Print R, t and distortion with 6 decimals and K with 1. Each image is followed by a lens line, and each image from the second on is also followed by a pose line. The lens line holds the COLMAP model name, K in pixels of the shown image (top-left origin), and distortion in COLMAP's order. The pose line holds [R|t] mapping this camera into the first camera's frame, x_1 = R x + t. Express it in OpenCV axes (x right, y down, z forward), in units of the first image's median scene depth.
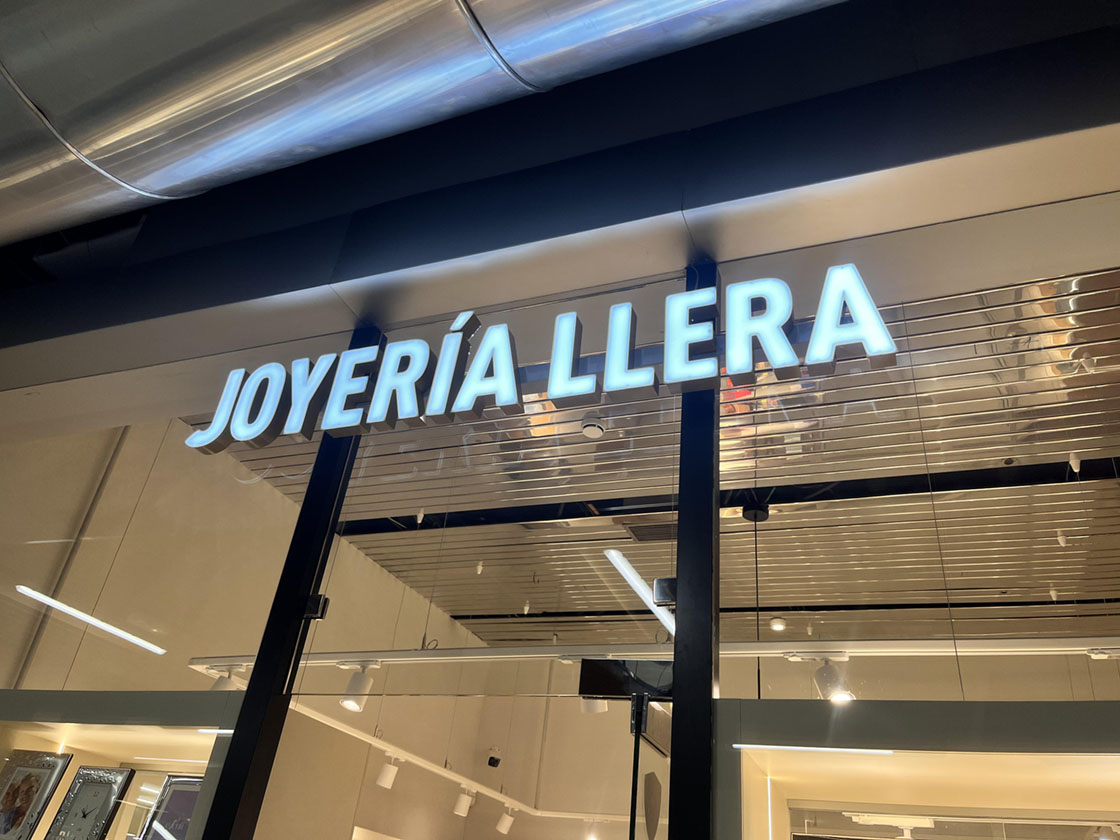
lens RADIAL K [[861.7, 0, 559.4], [0, 861.7, 423.9], [0, 0, 1]] dist [0.061584, -0.093006]
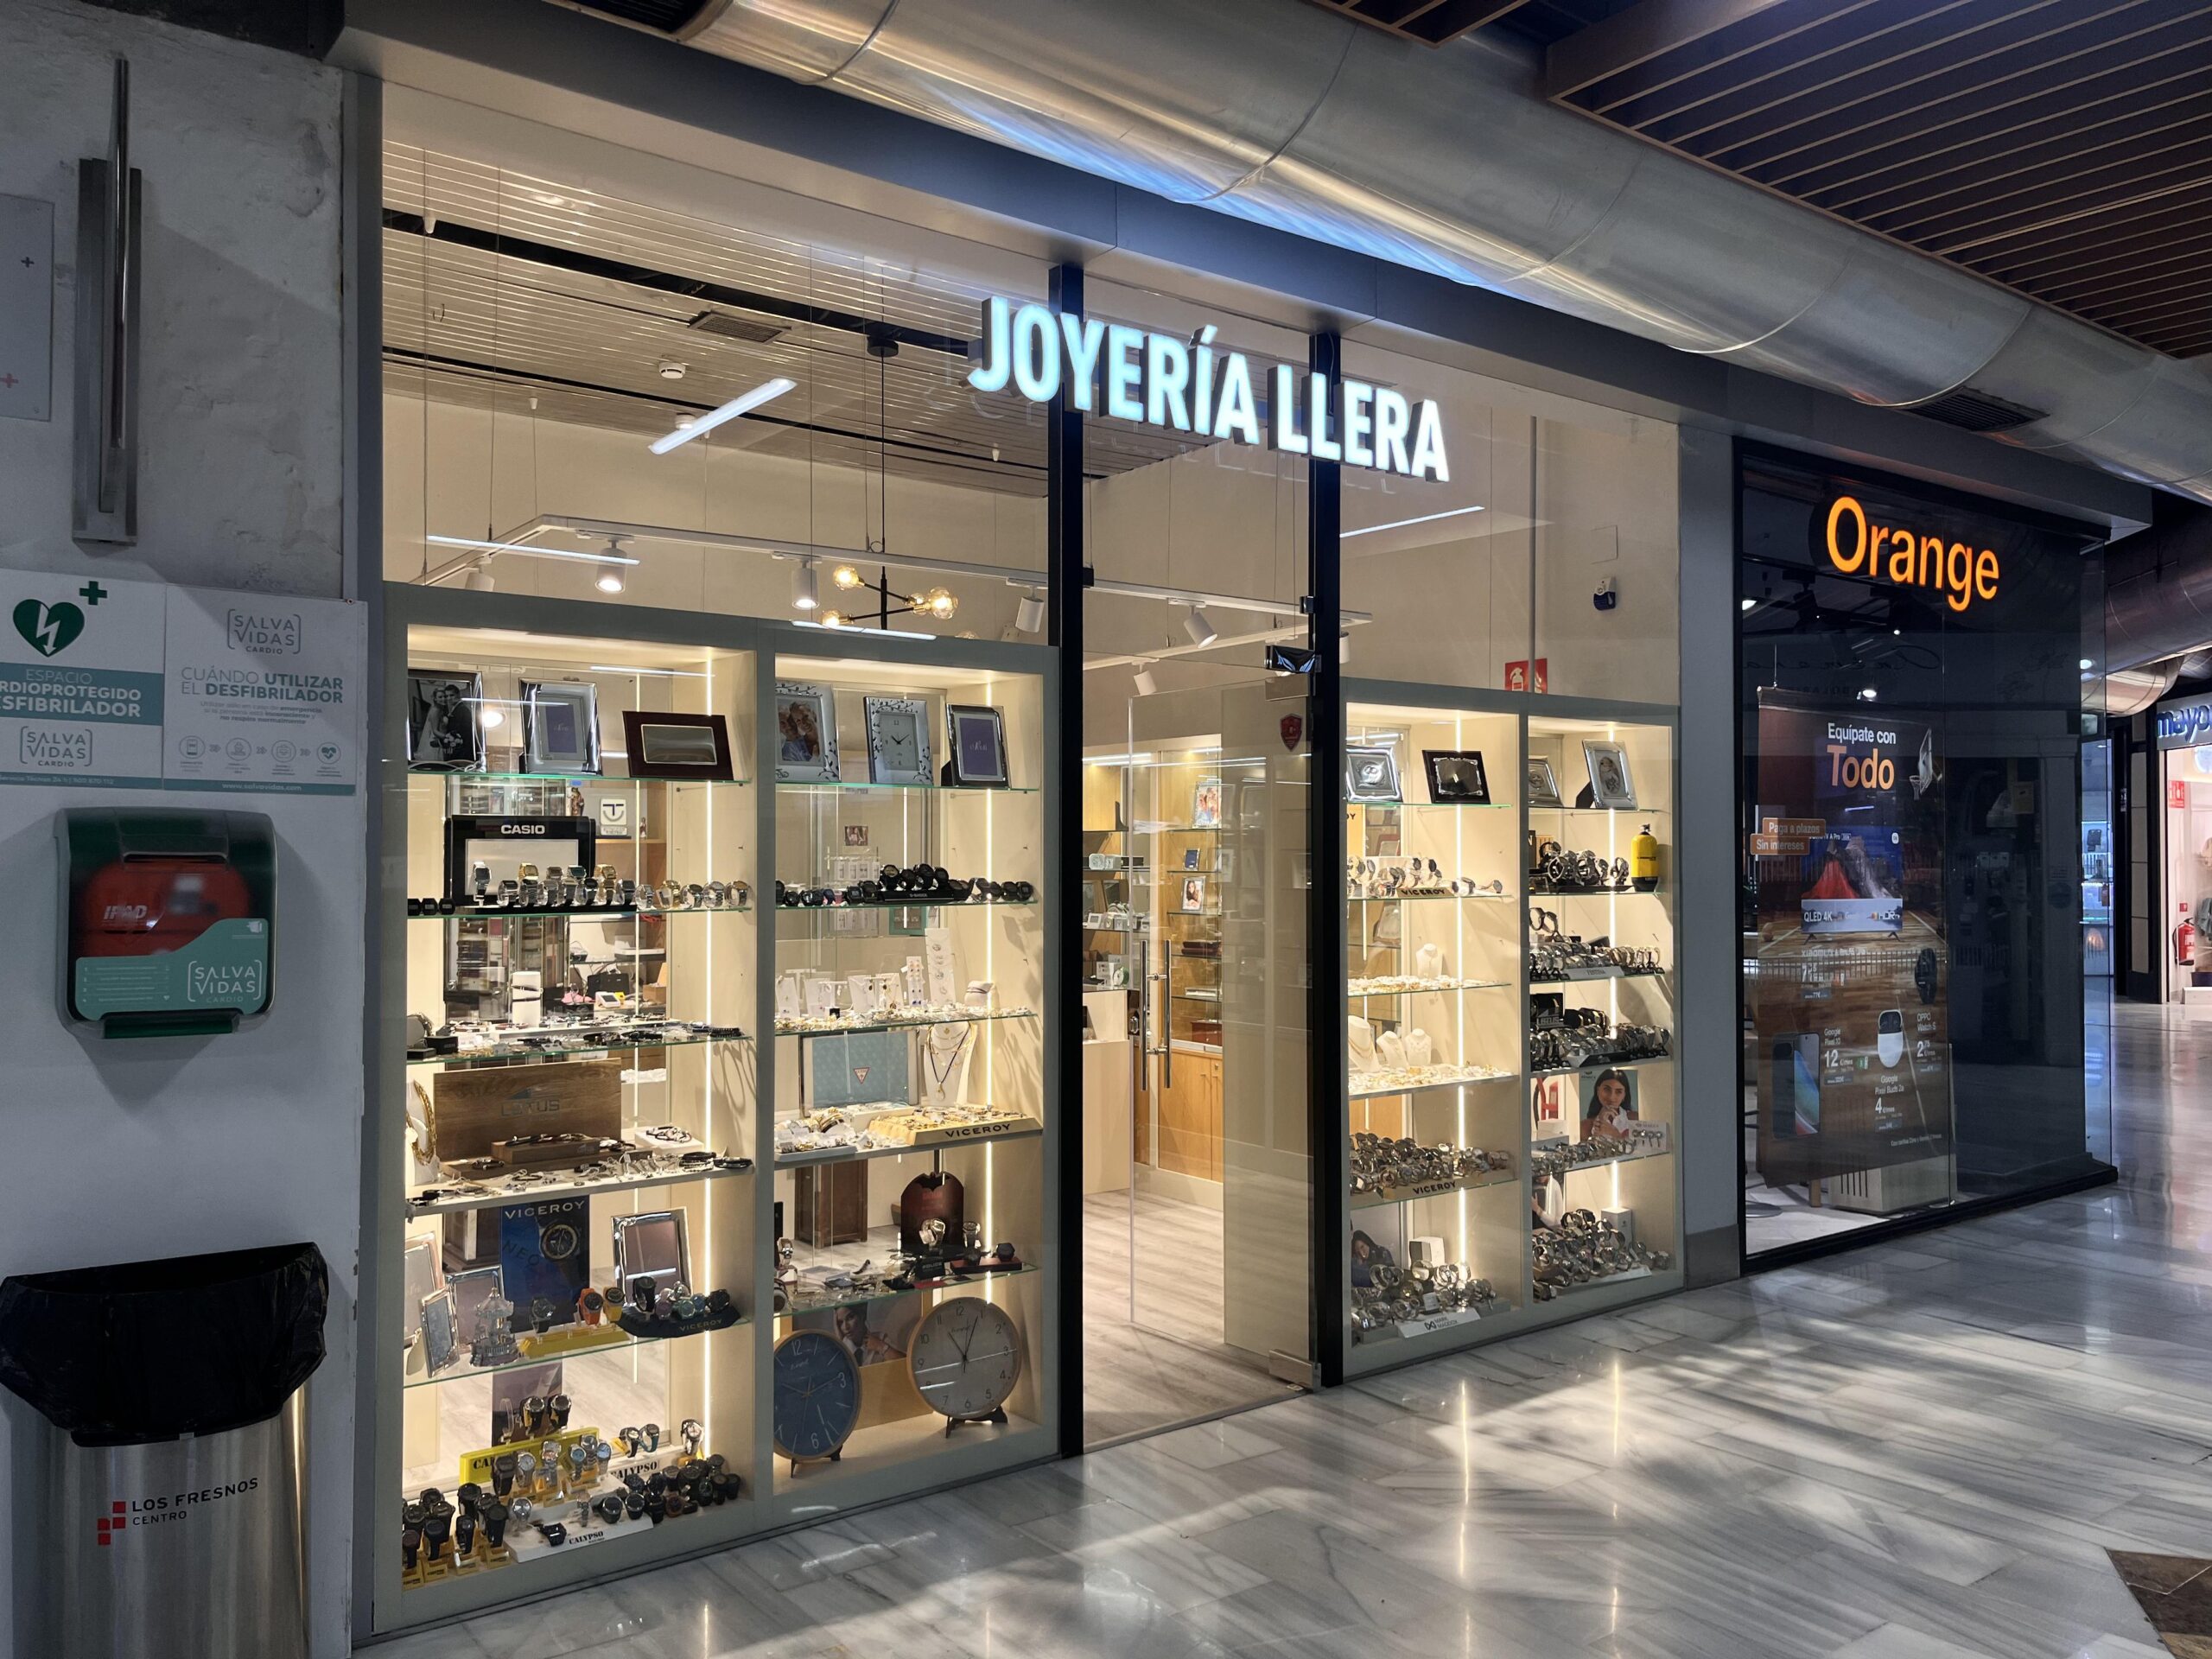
lens RADIAL K [[1701.9, 0, 1104.8], [0, 1701.9, 837.2], [0, 0, 1]] dist [0.061584, -0.093006]
pose [[0.501917, -0.099475, 0.859177, -2.297872], [-0.403968, 0.851396, 0.334566, -0.270750], [-0.764781, -0.515004, 0.387145, -0.090360]]
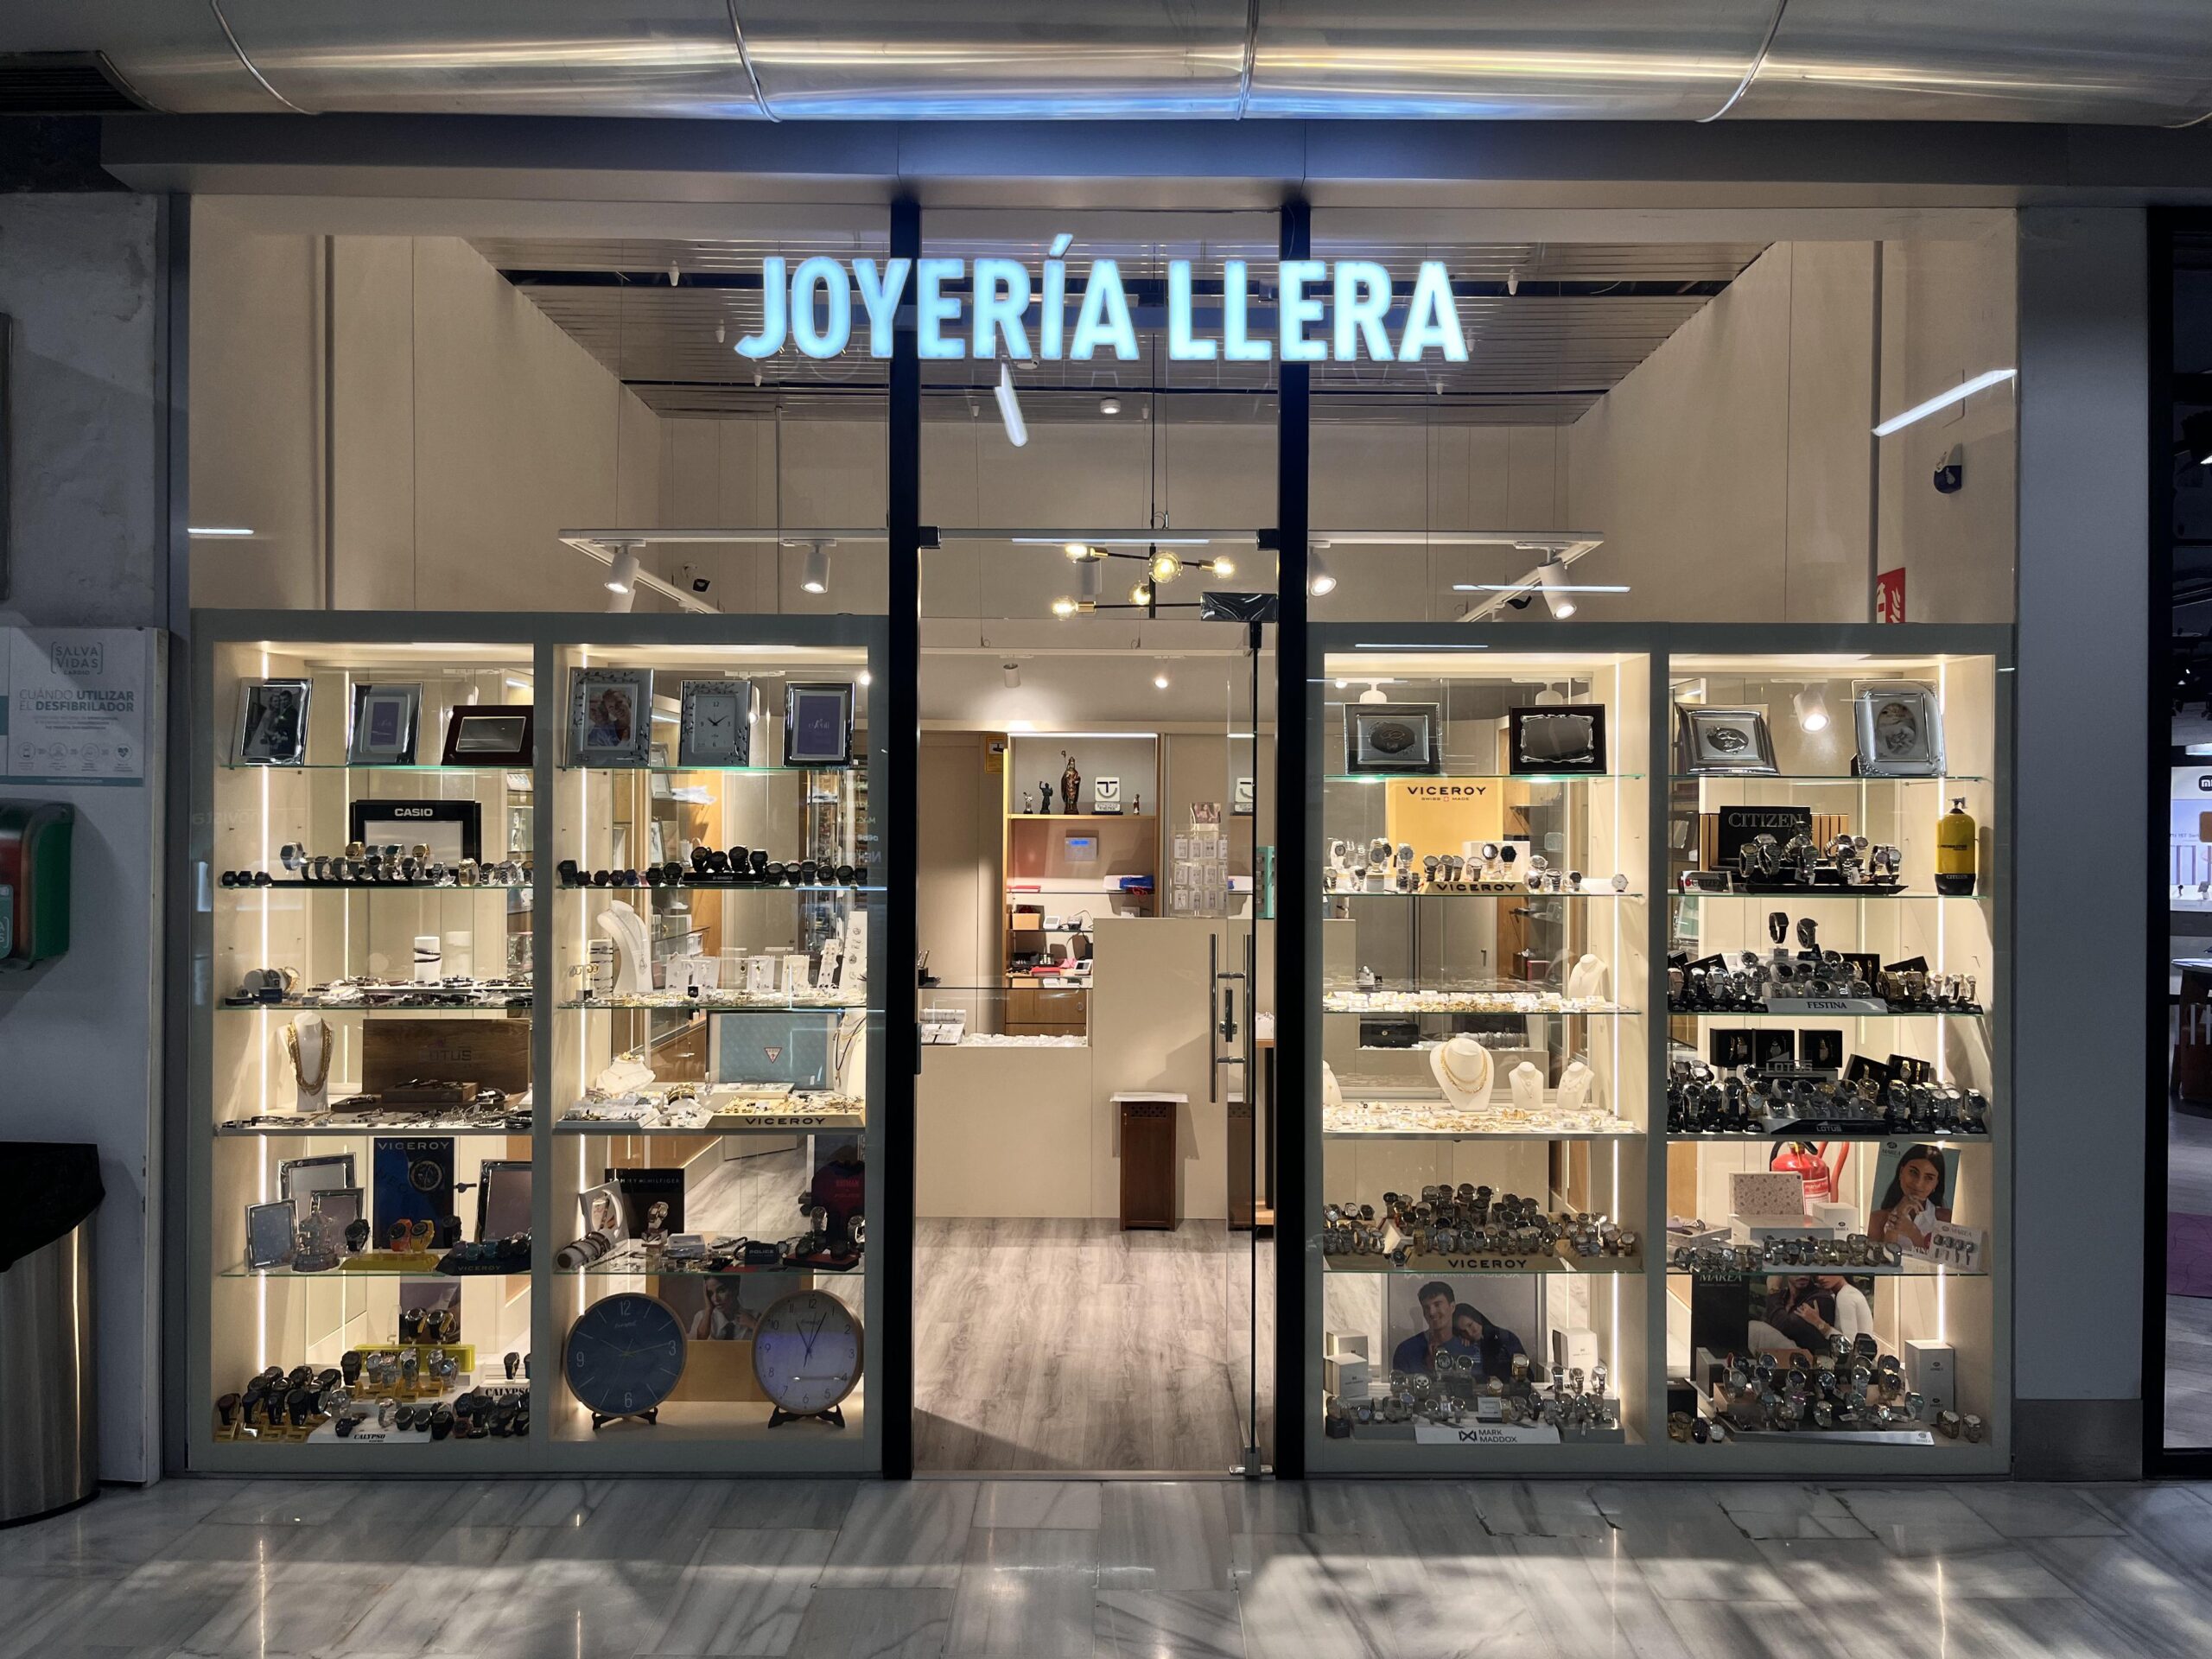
lens RADIAL K [[1682.6, 0, 1106.0], [0, 1682.6, 829.5], [0, 0, 1]] dist [0.064597, -0.091583]
pose [[0.919909, -0.106090, 0.377508, -0.921223], [-0.116514, 0.845279, 0.521466, -0.606581], [-0.374422, -0.523687, 0.765219, -0.887980]]
